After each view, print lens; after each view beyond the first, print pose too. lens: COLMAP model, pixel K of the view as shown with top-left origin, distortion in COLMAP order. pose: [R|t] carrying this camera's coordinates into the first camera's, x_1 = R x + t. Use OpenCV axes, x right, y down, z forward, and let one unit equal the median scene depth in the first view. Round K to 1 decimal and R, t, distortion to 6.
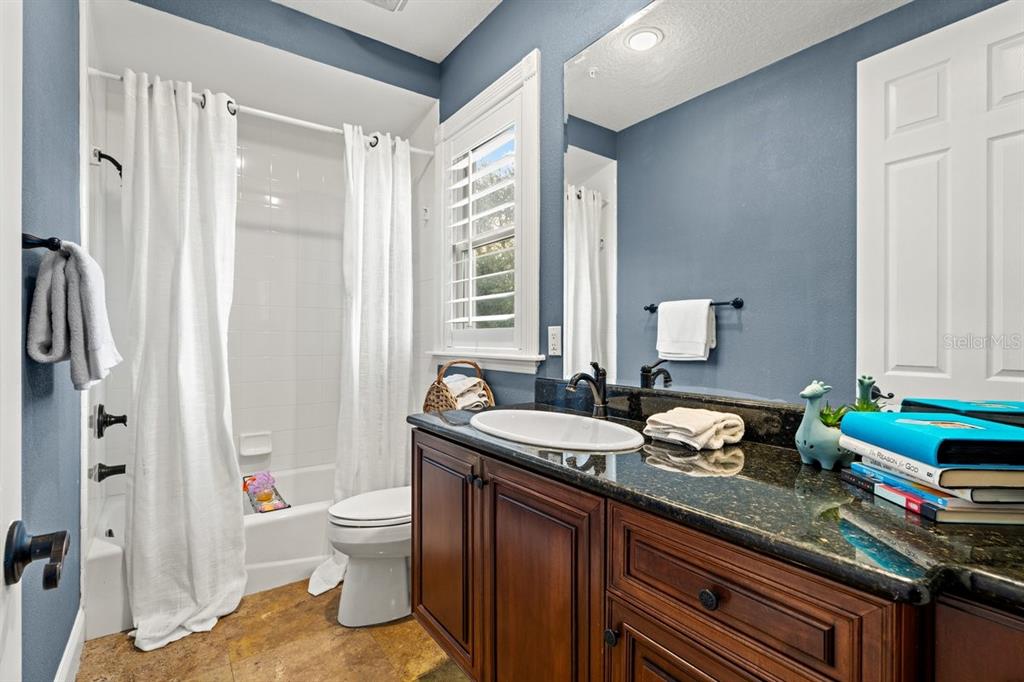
lens RADIAL K [[466.4, 0, 519.3], [0, 466.4, 339.7], [0, 0, 1]] dist [-0.008565, 0.003066]
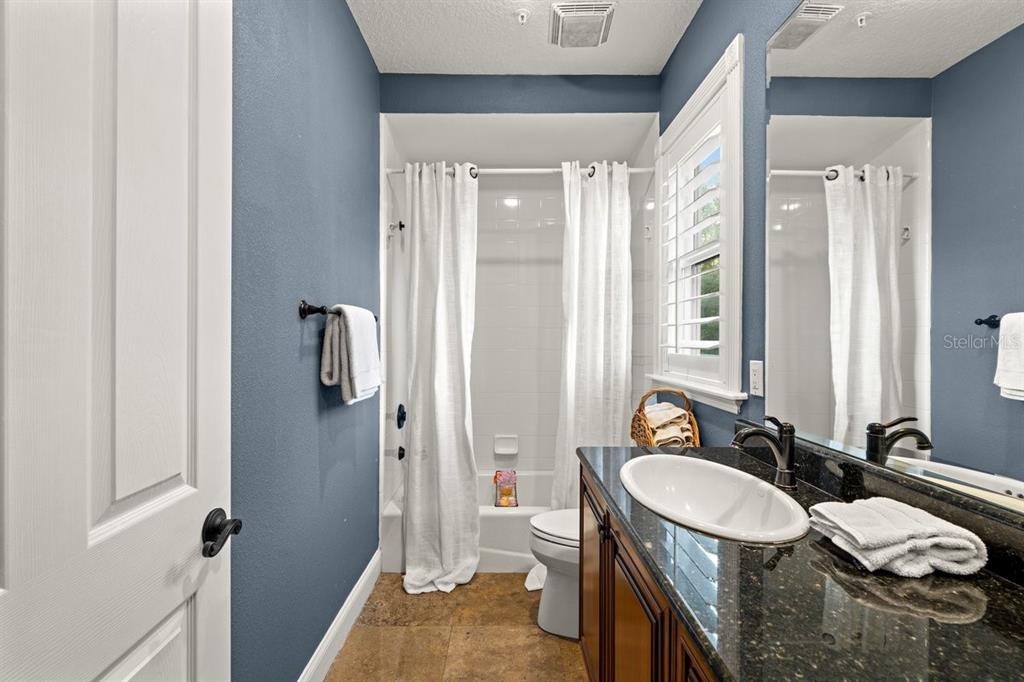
lens RADIAL K [[466.4, 0, 515.3], [0, 466.4, 339.7], [0, 0, 1]] dist [-0.008565, 0.003066]
pose [[0.810578, 0.006681, -0.585592, 0.204924], [-0.008687, 0.999962, -0.000617, -0.059686], [0.585566, 0.005587, 0.810606, 0.070306]]
